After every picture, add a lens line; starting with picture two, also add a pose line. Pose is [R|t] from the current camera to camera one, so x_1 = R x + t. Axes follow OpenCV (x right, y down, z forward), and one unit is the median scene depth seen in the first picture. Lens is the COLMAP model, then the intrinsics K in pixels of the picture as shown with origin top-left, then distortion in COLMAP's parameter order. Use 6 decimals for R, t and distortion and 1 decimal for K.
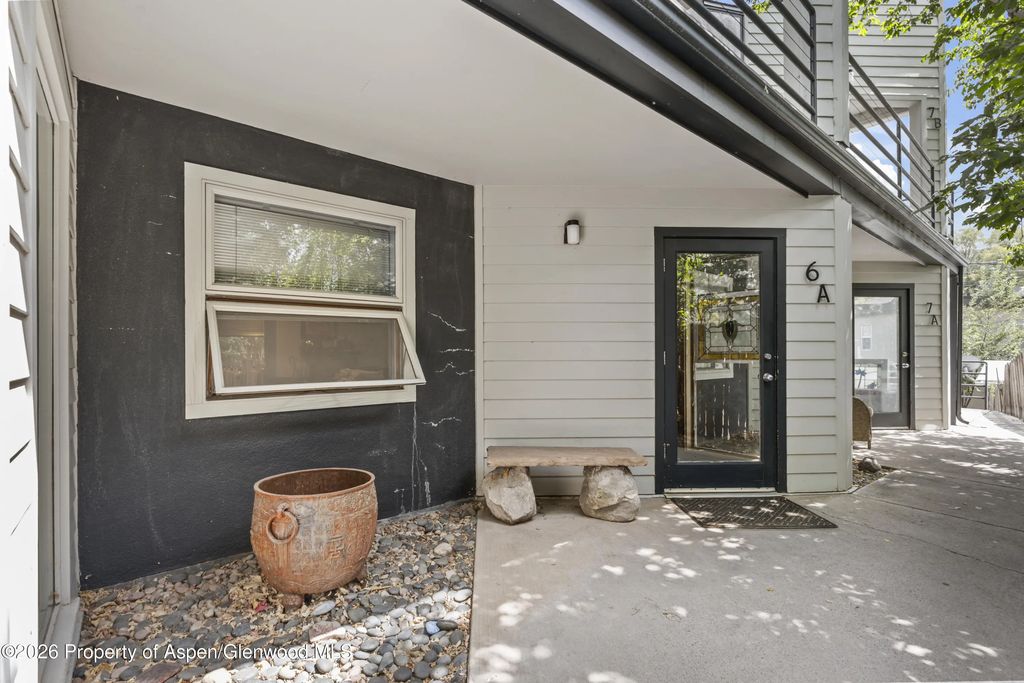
lens RADIAL K [[465.1, 0, 509.4], [0, 465.1, 351.7], [0, 0, 1]] dist [-0.003708, 0.000348]
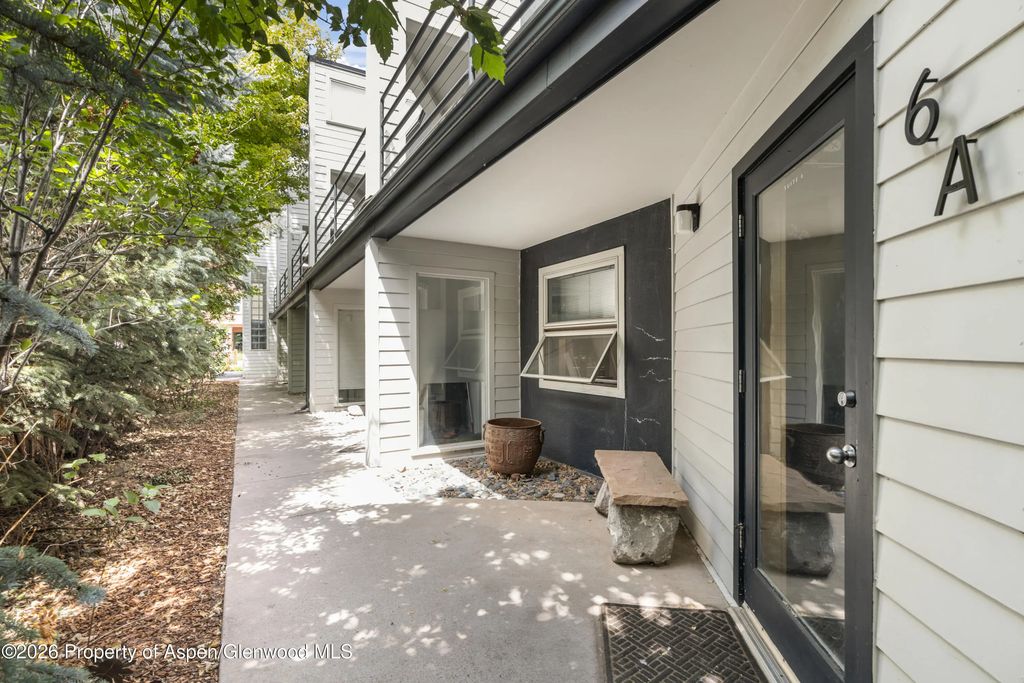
lens RADIAL K [[465.1, 0, 509.7], [0, 465.1, 343.4], [0, 0, 1]] dist [-0.003708, 0.000348]
pose [[-0.155686, -0.006637, -0.987784, 1.101885], [0.002987, 0.999970, -0.007189, -0.033646], [0.987802, -0.004069, -0.155662, 0.900142]]
